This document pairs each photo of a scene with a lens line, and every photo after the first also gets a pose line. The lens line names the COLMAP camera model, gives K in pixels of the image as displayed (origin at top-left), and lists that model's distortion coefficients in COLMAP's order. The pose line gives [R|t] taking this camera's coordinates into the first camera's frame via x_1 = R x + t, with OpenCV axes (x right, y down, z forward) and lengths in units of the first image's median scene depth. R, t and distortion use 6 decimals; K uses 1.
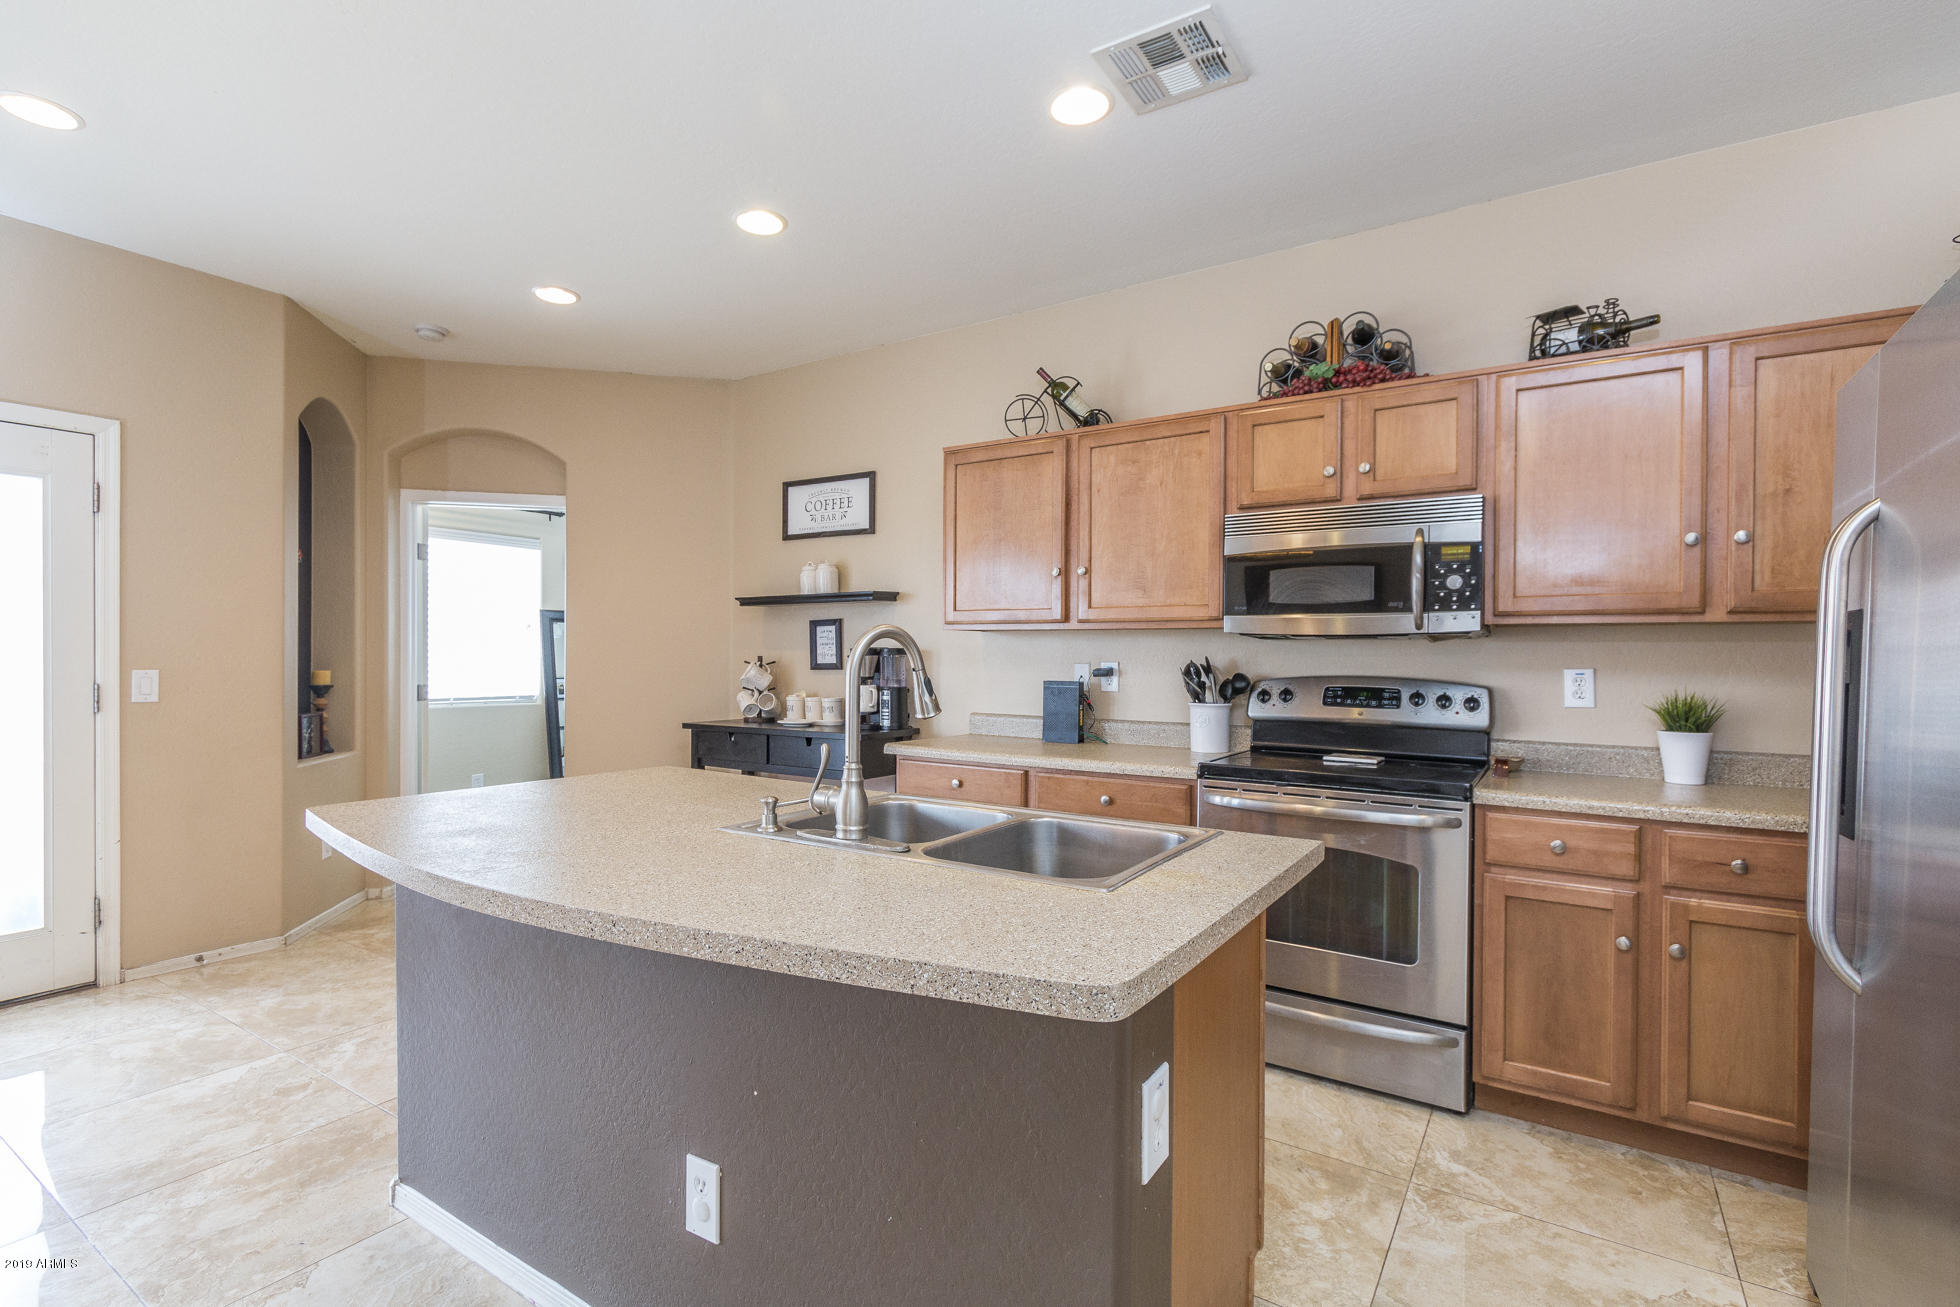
lens RADIAL K [[904.1, 0, 971.6], [0, 904.1, 652.4], [0, 0, 1]] dist [0.003519, 0.000807]
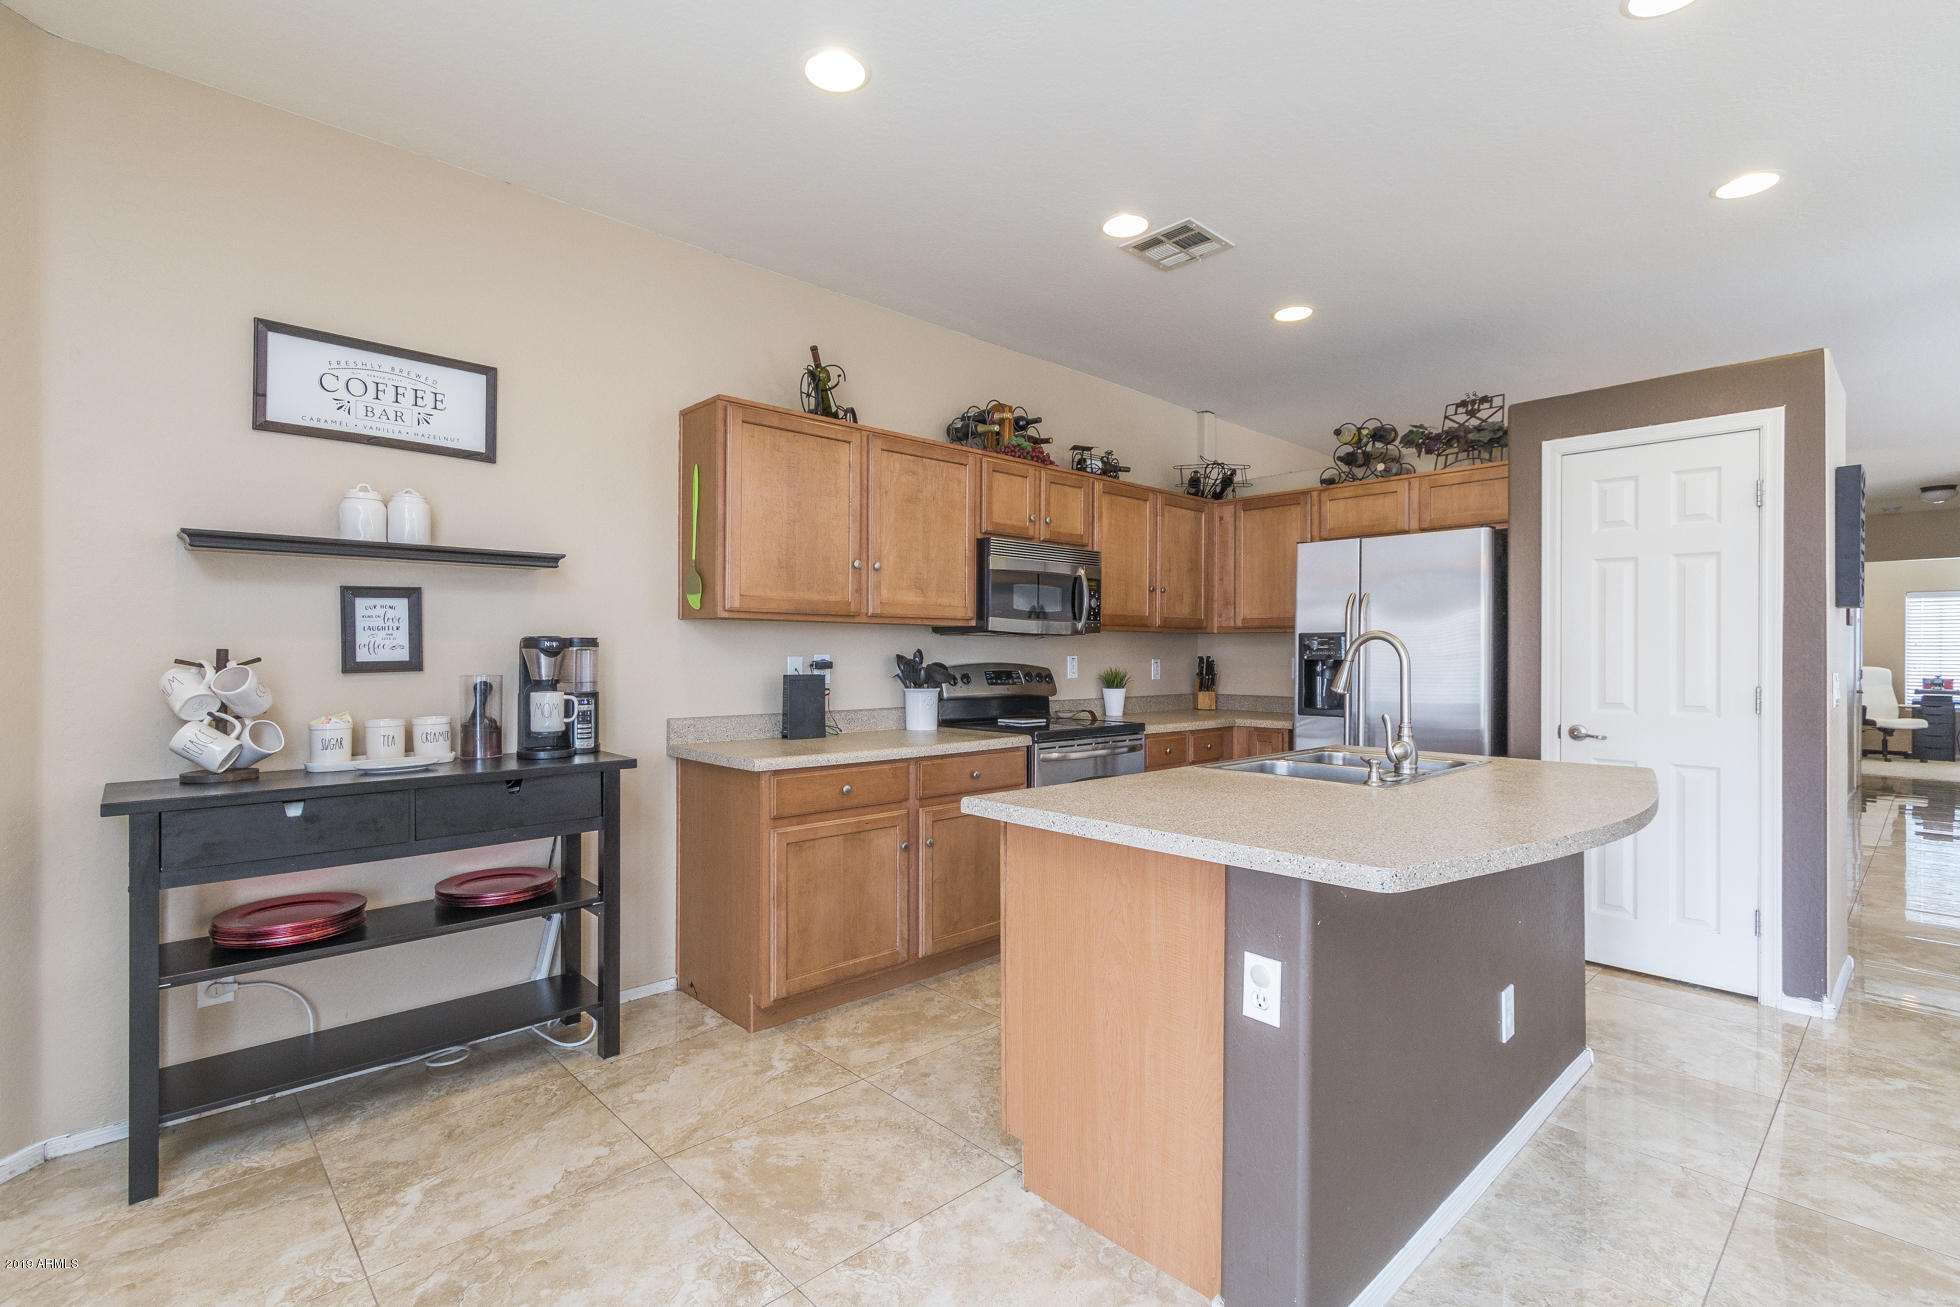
lens RADIAL K [[904.1, 0, 963.2], [0, 904.1, 650.6], [0, 0, 1]] dist [0.003519, 0.000807]
pose [[0.241354, -0.003261, 0.970432, -0.781135], [-0.005128, 0.999976, 0.004636, 0.000734], [-0.970423, -0.006096, 0.241332, 0.597212]]
